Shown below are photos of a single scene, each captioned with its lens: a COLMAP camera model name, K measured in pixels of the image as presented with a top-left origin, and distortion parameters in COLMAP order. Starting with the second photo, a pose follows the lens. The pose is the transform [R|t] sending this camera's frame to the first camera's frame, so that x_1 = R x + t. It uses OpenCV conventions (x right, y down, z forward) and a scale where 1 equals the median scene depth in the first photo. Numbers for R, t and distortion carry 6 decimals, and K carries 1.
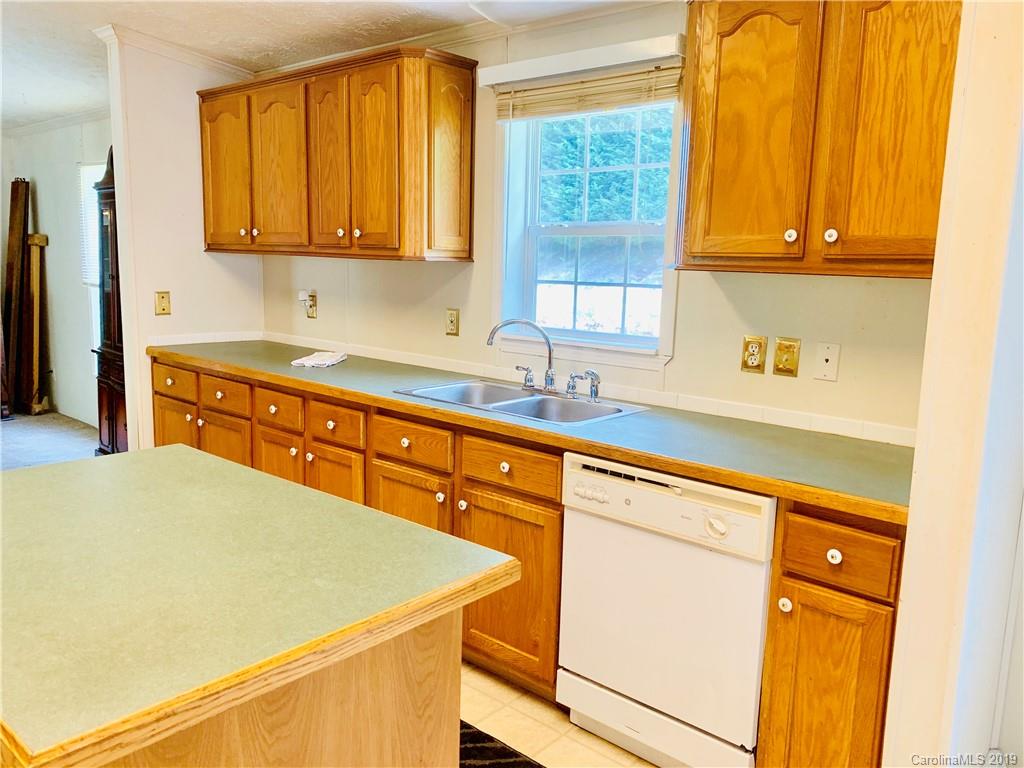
lens RADIAL K [[772.2, 0, 509.1], [0, 772.2, 381.6], [0, 0, 1]] dist [0.039322, -0.050491]
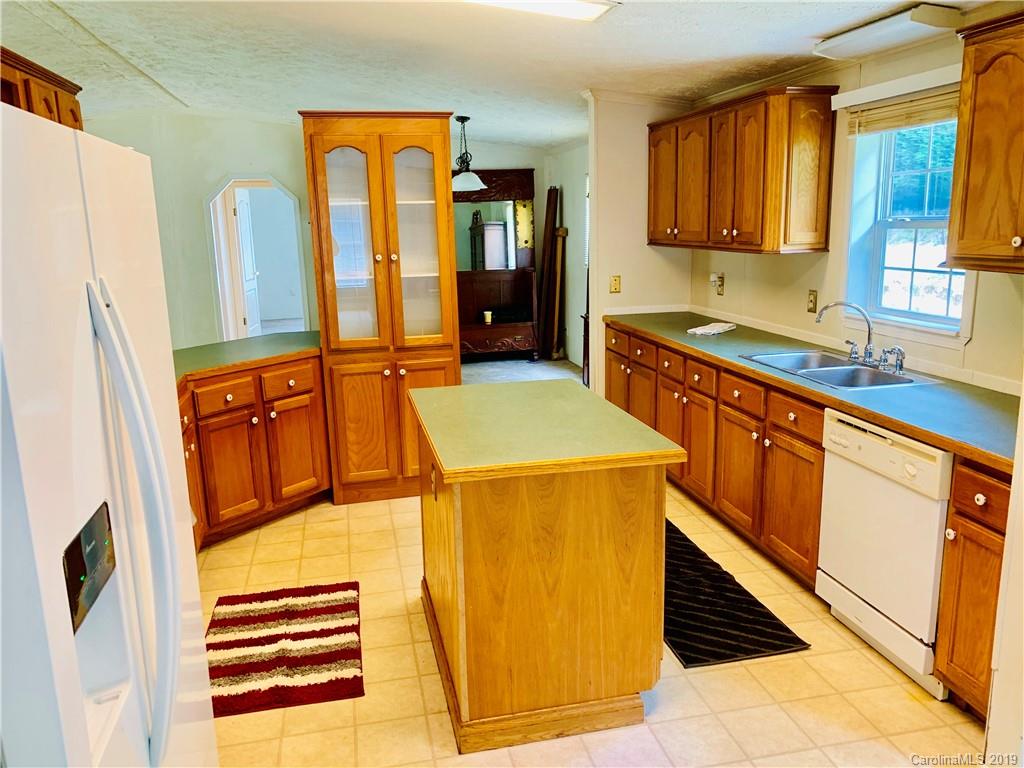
lens RADIAL K [[772.2, 0, 515.9], [0, 772.2, 383.3], [0, 0, 1]] dist [0.039322, -0.050491]
pose [[0.801571, 0.075110, -0.593163, 0.341637], [-0.044075, 0.996802, 0.066661, -0.012438], [0.596273, -0.027289, 0.802318, -0.306732]]
